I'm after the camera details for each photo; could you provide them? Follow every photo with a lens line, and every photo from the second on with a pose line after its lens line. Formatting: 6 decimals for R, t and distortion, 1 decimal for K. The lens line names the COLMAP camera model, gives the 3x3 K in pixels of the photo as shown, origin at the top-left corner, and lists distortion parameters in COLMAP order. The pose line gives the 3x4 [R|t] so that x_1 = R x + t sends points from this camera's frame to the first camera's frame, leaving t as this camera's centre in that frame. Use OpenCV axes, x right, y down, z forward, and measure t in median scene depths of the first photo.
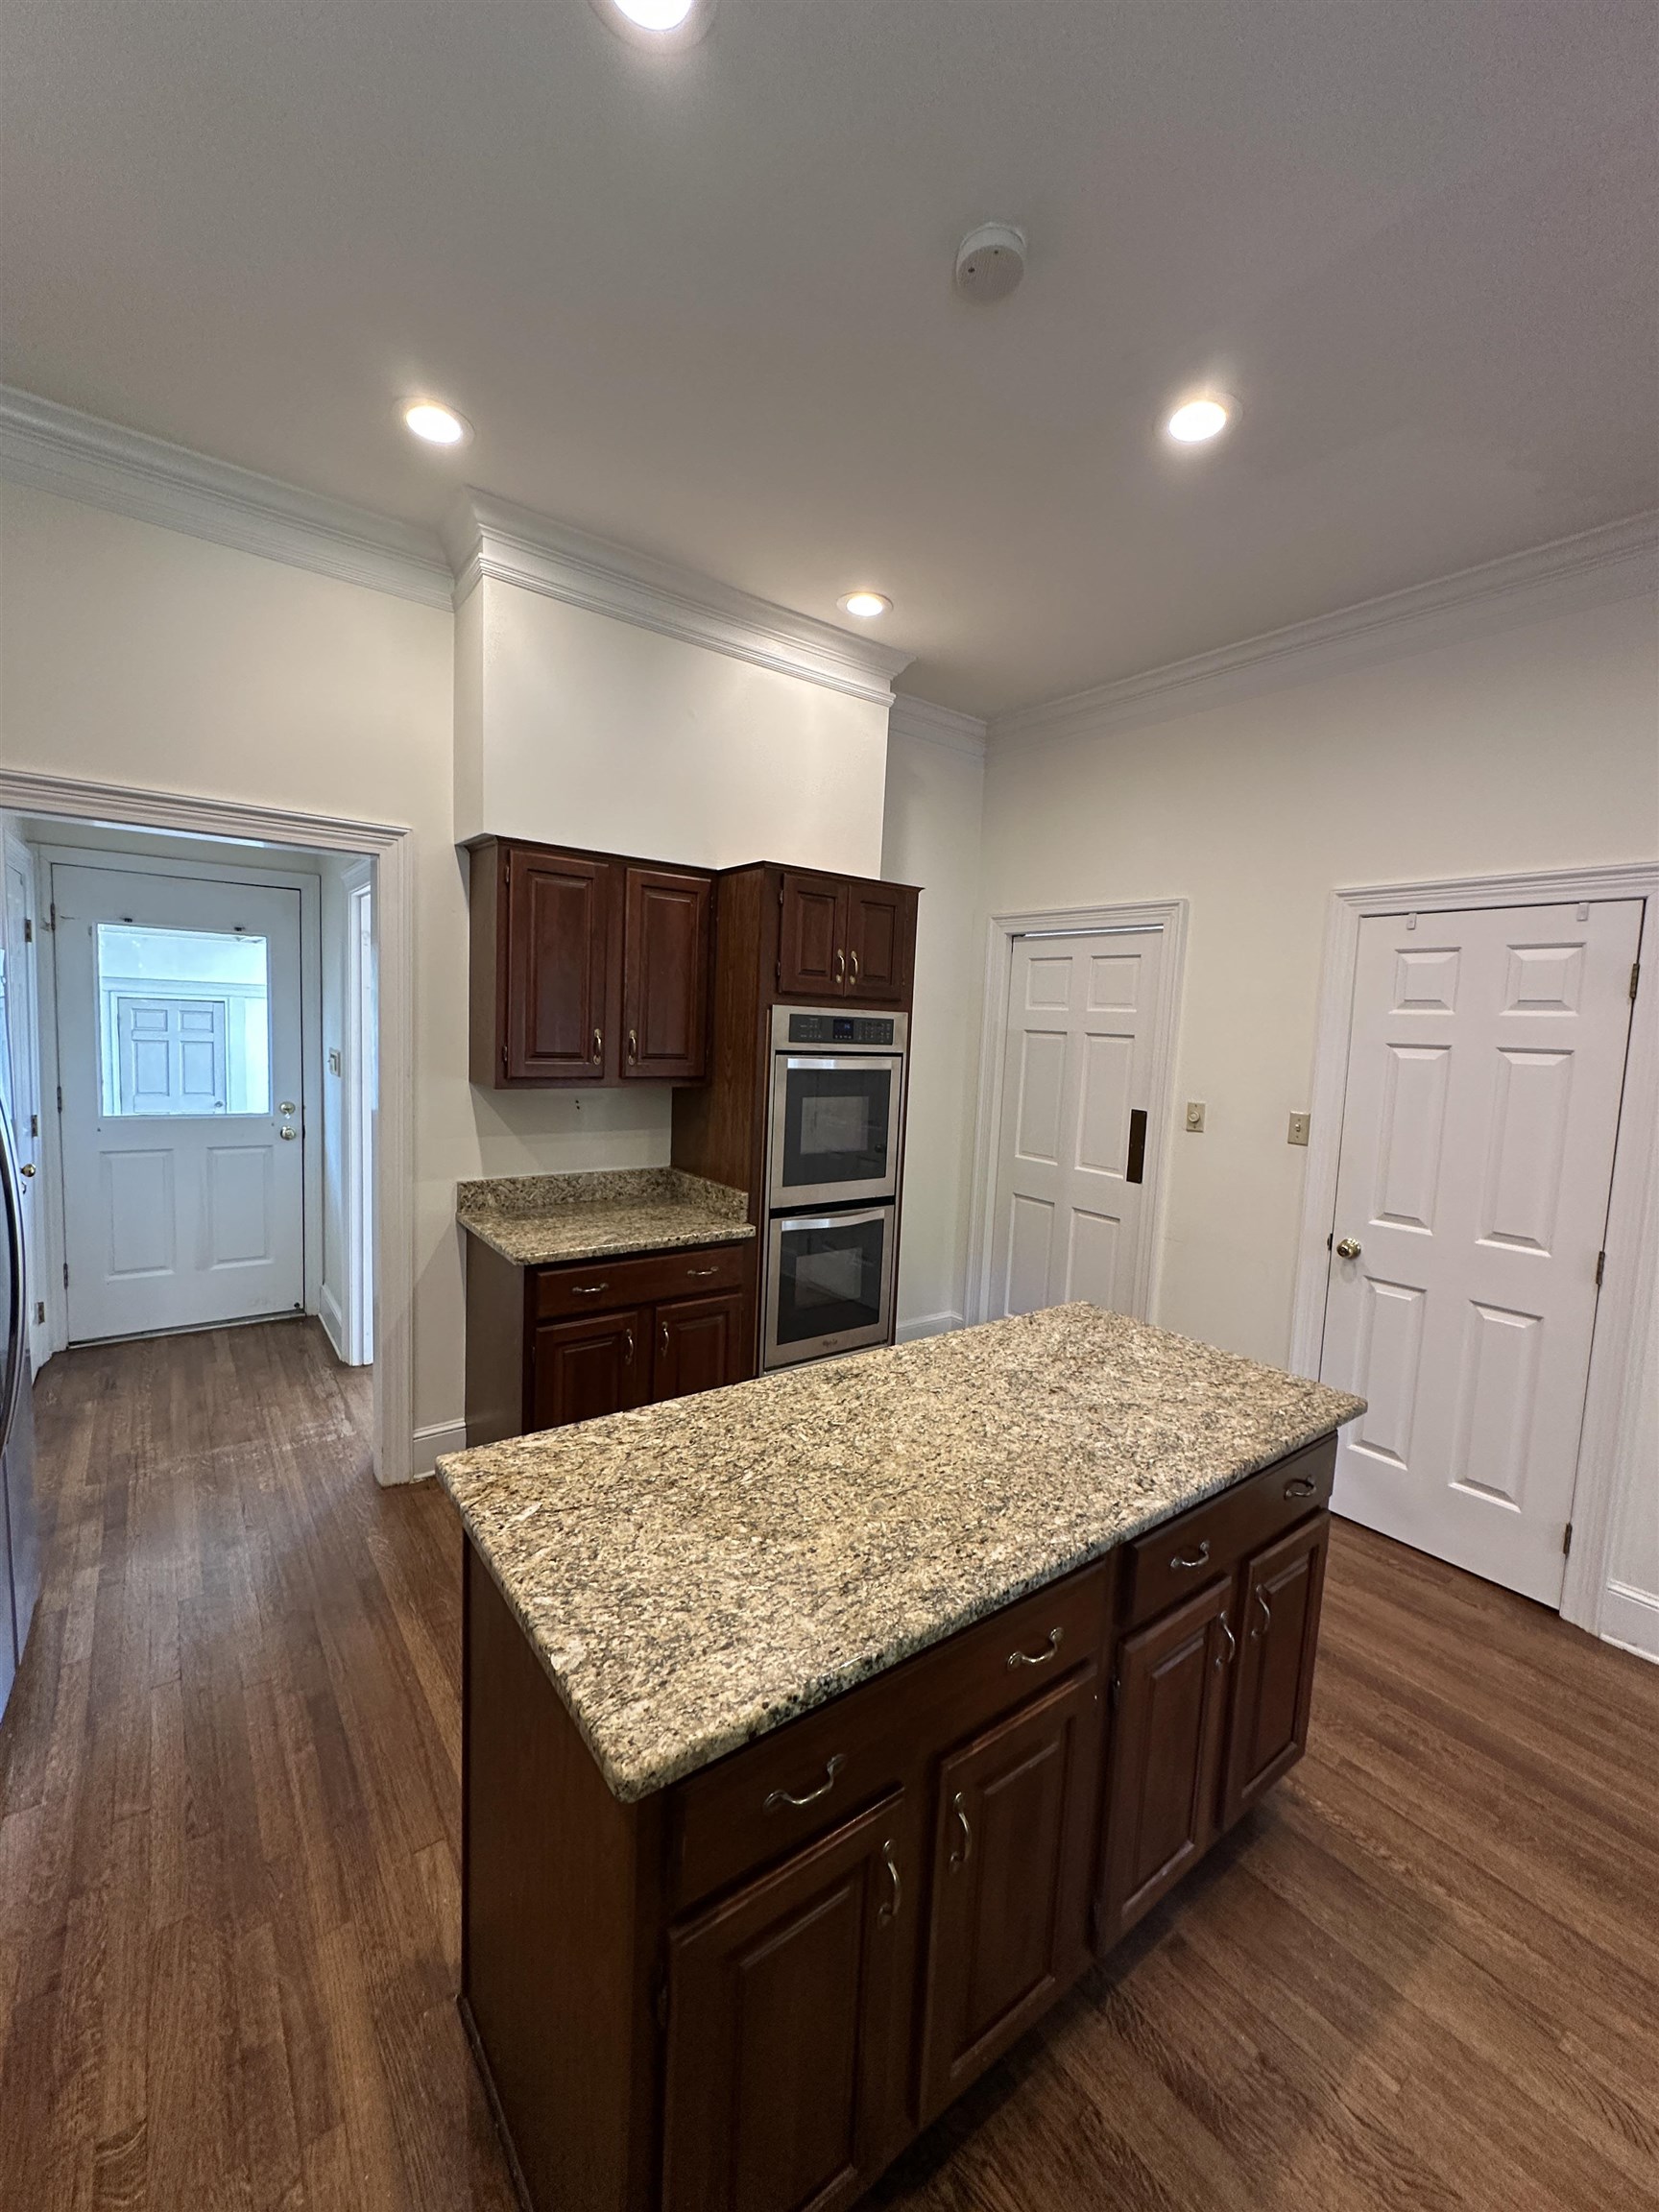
lens RADIAL K [[885.4, 0, 837.9], [0, 885.4, 1111.6], [0, 0, 1]] dist [-0.002558, -0.000428]
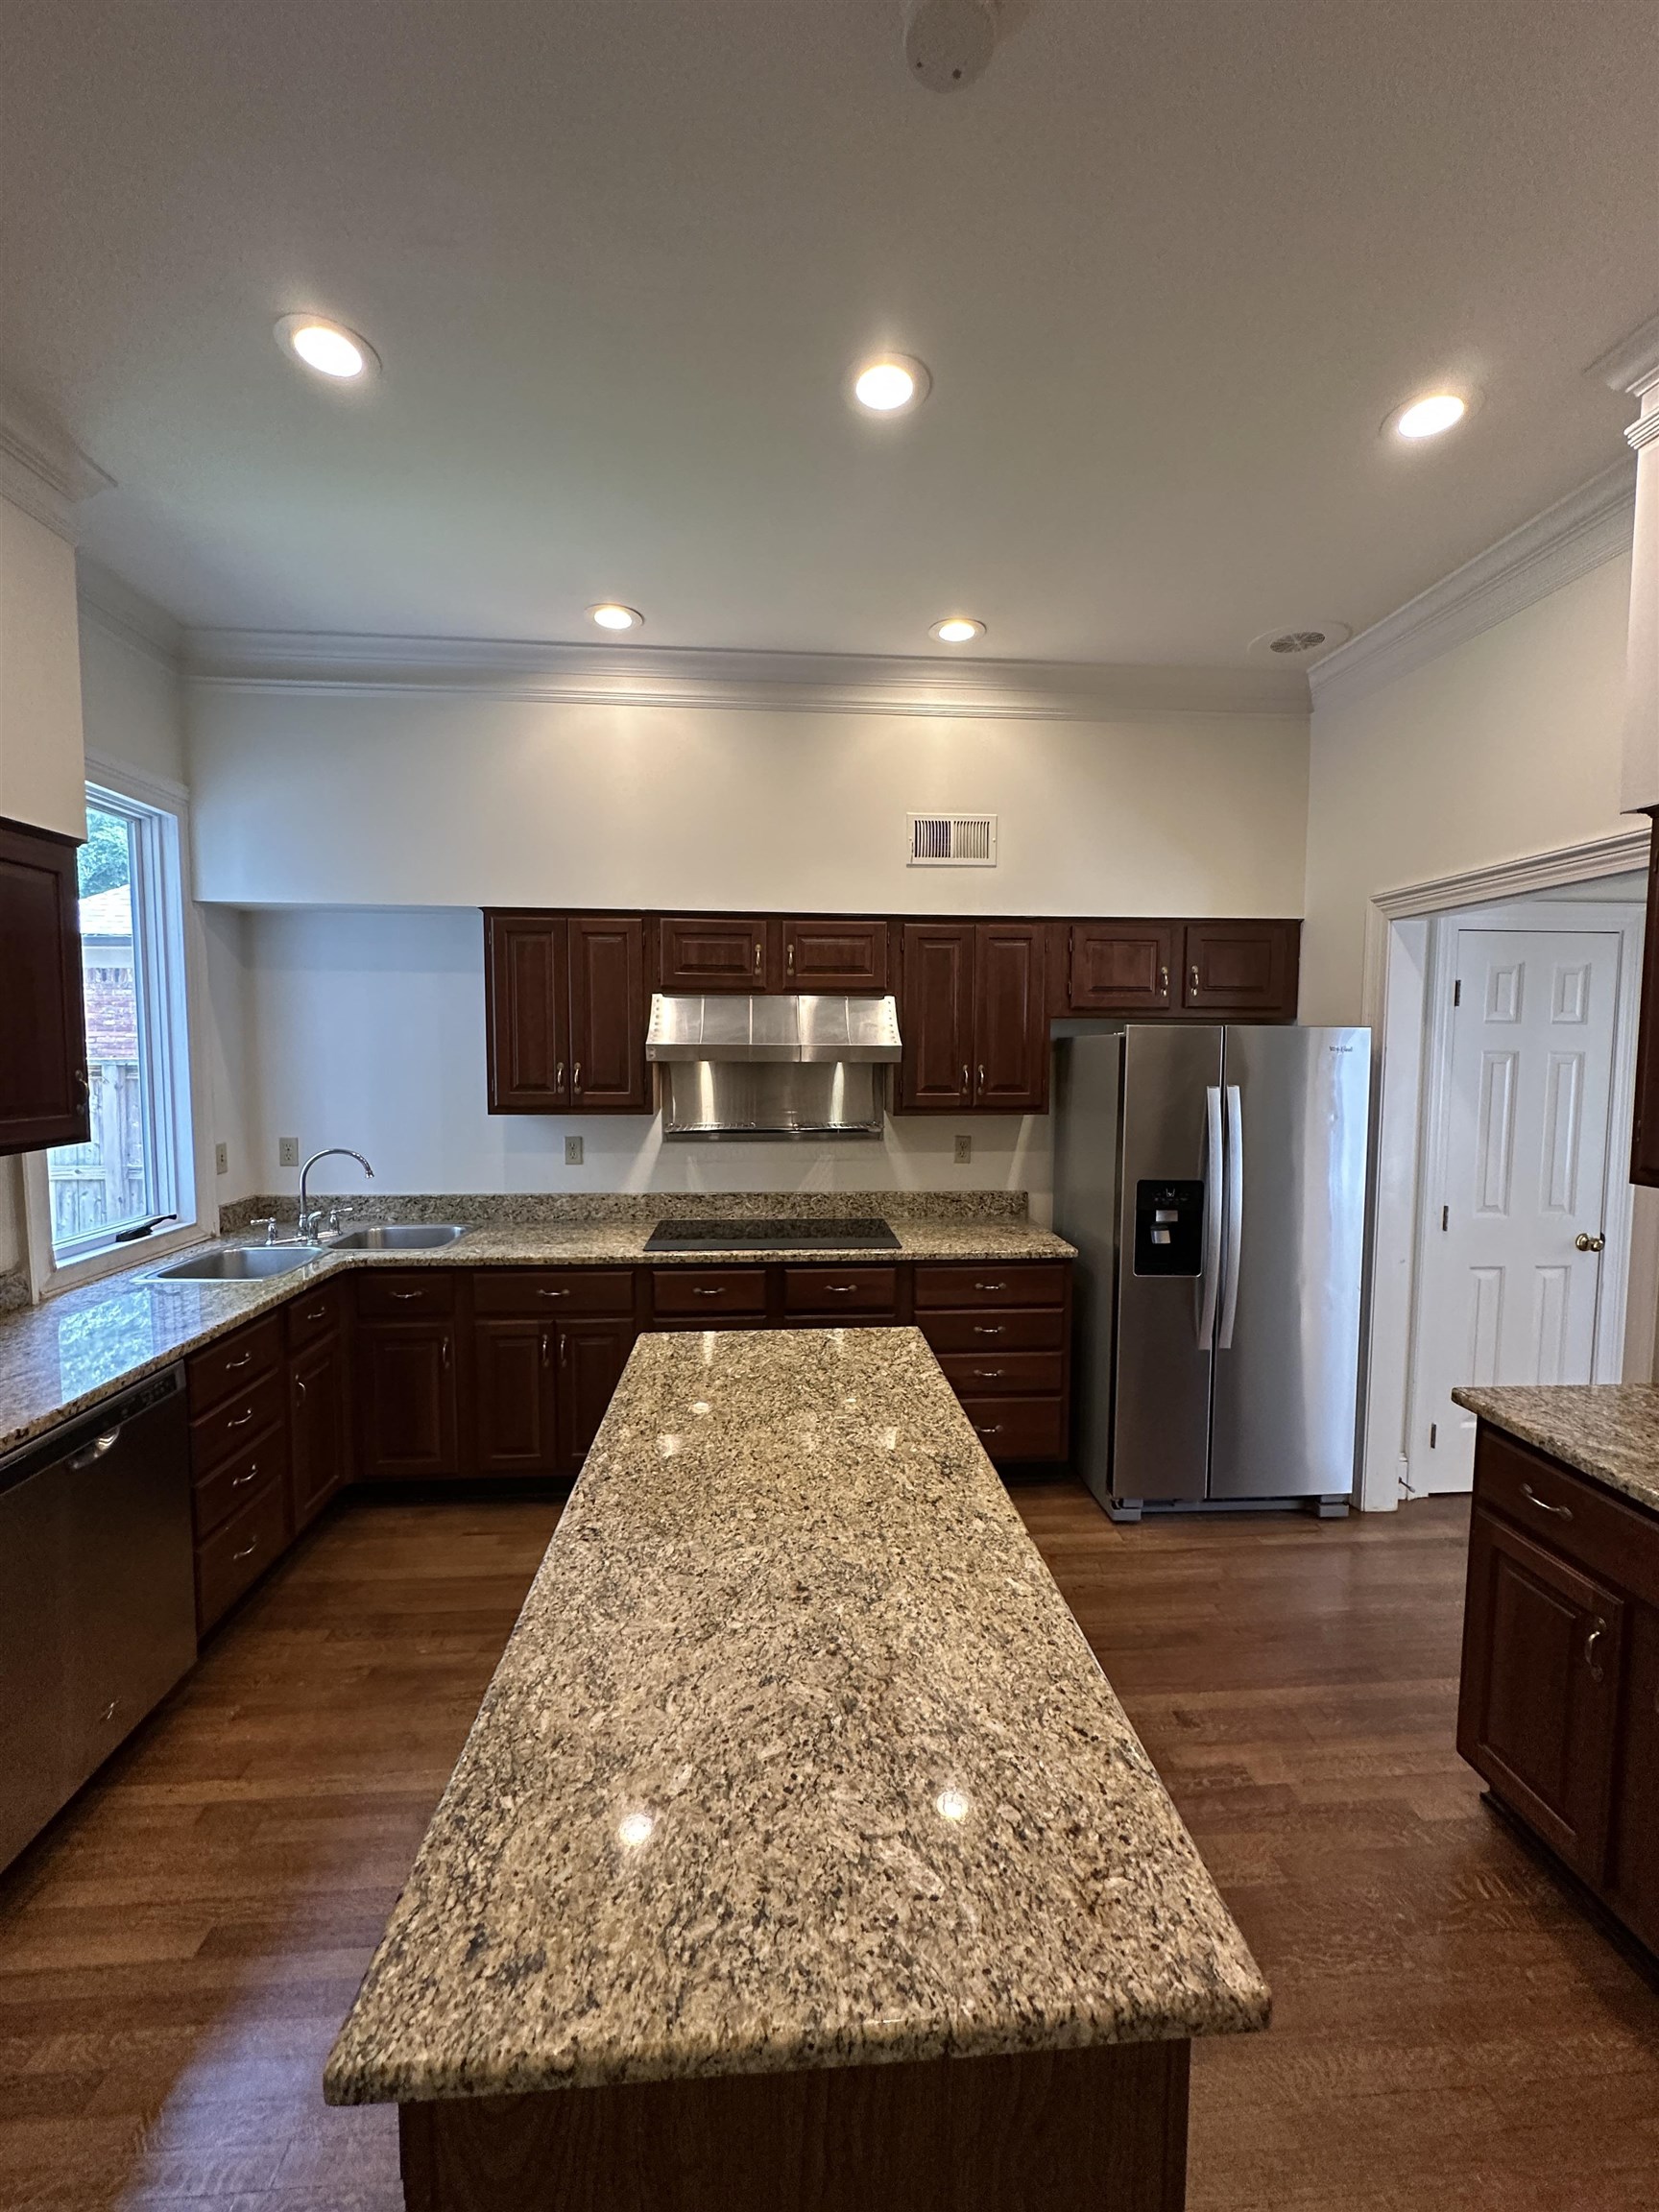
lens RADIAL K [[885.4, 0, 835.3], [0, 885.4, 1098.7], [0, 0, 1]] dist [-0.002558, -0.000428]
pose [[-0.542066, 0.004893, -0.840322, 0.911264], [-0.117244, 0.989762, 0.081393, -0.133217], [0.832117, 0.142643, -0.535943, 1.517247]]
